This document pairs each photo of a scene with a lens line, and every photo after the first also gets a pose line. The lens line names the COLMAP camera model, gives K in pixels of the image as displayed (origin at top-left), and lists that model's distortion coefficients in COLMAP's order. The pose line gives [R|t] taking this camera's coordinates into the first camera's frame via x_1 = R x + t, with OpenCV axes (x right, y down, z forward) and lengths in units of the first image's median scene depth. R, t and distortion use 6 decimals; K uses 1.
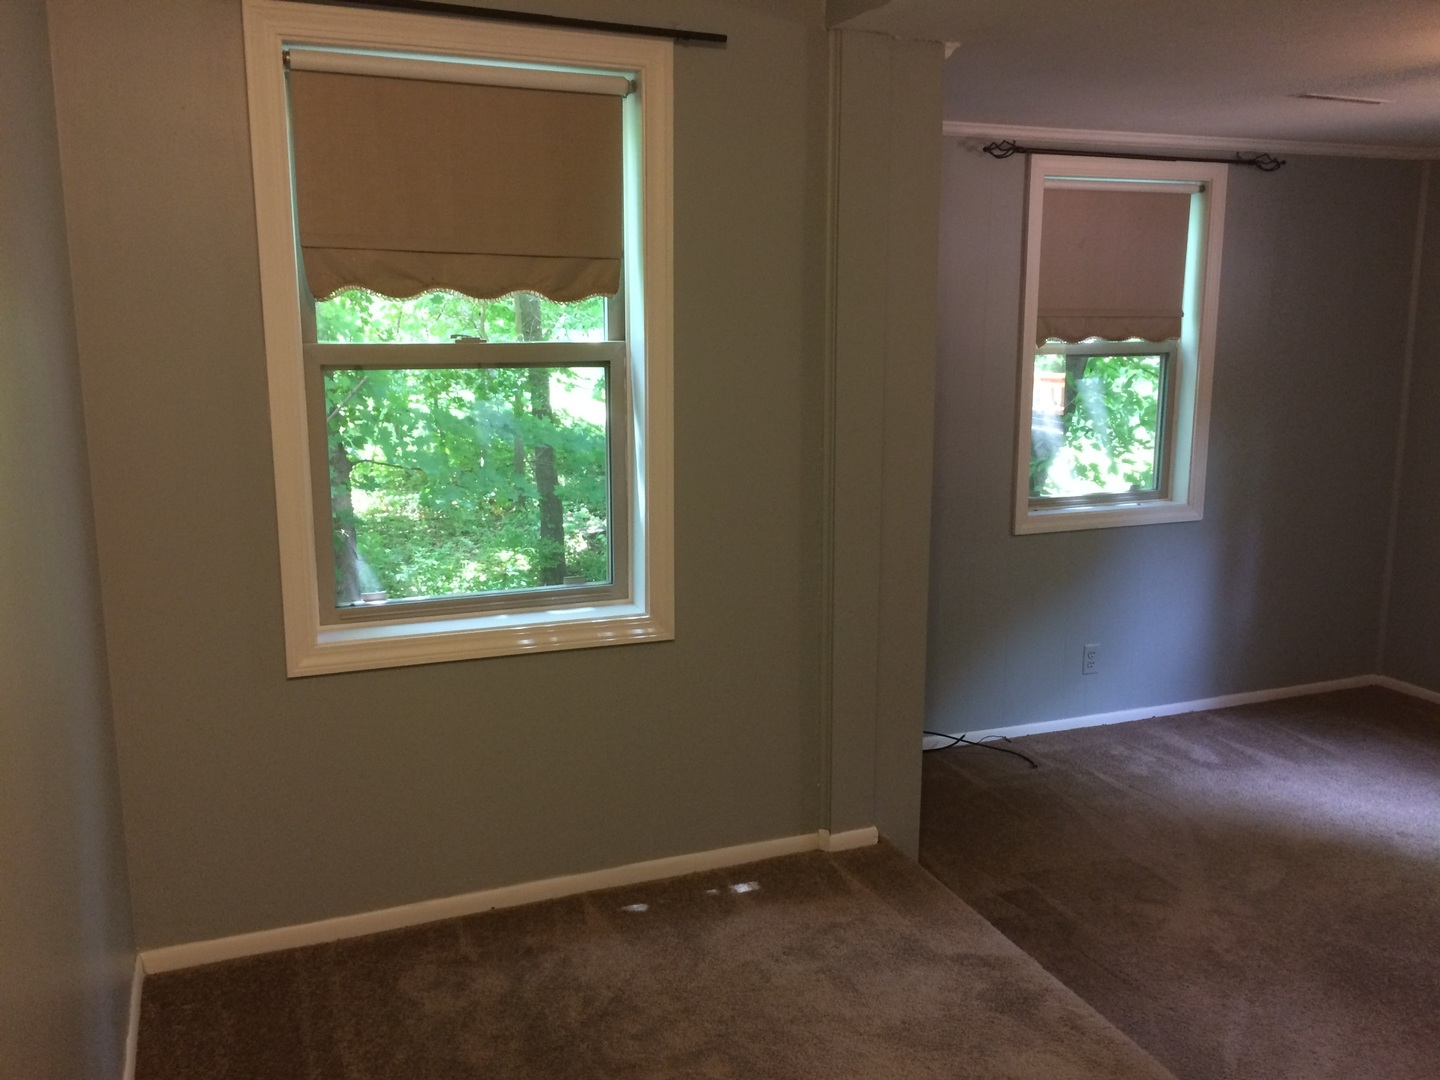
lens RADIAL K [[1242.4, 0, 724.0], [0, 1242.4, 535.2], [0, 0, 1]] dist [0.083605, -0.139666]
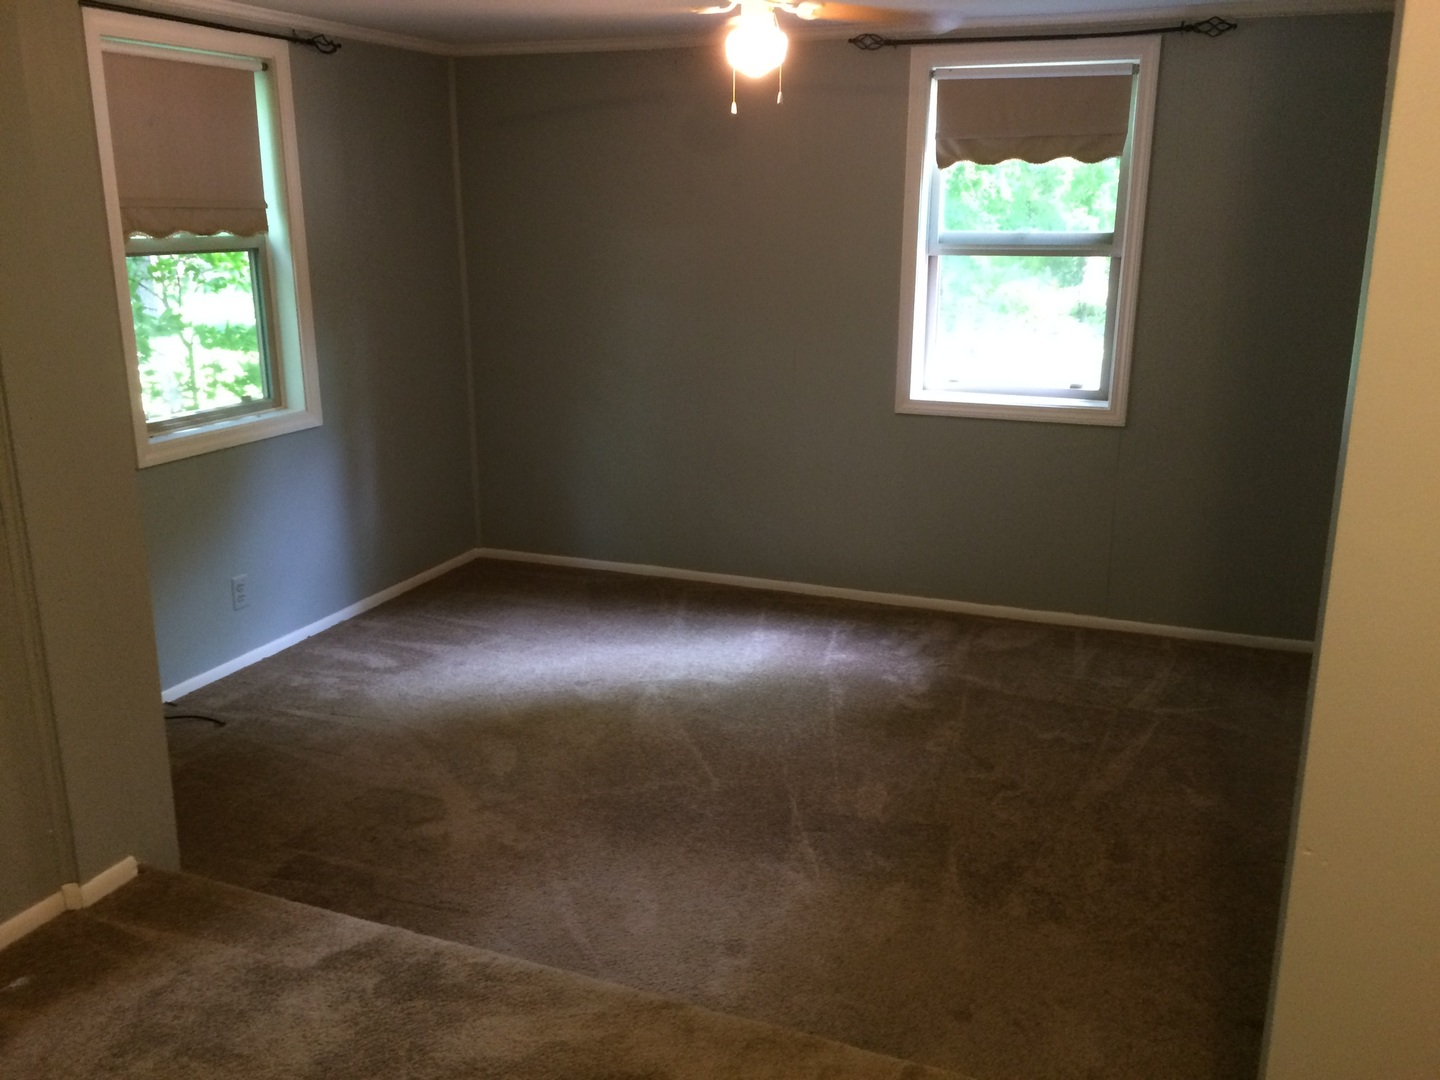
lens RADIAL K [[1242.4, 0, 724.0], [0, 1242.4, 535.2], [0, 0, 1]] dist [0.083605, -0.139666]
pose [[0.680214, -0.186749, 0.708826, -0.114073], [0.128863, 0.982407, 0.135167, -0.020931], [-0.721598, -0.000601, 0.692312, 0.125712]]
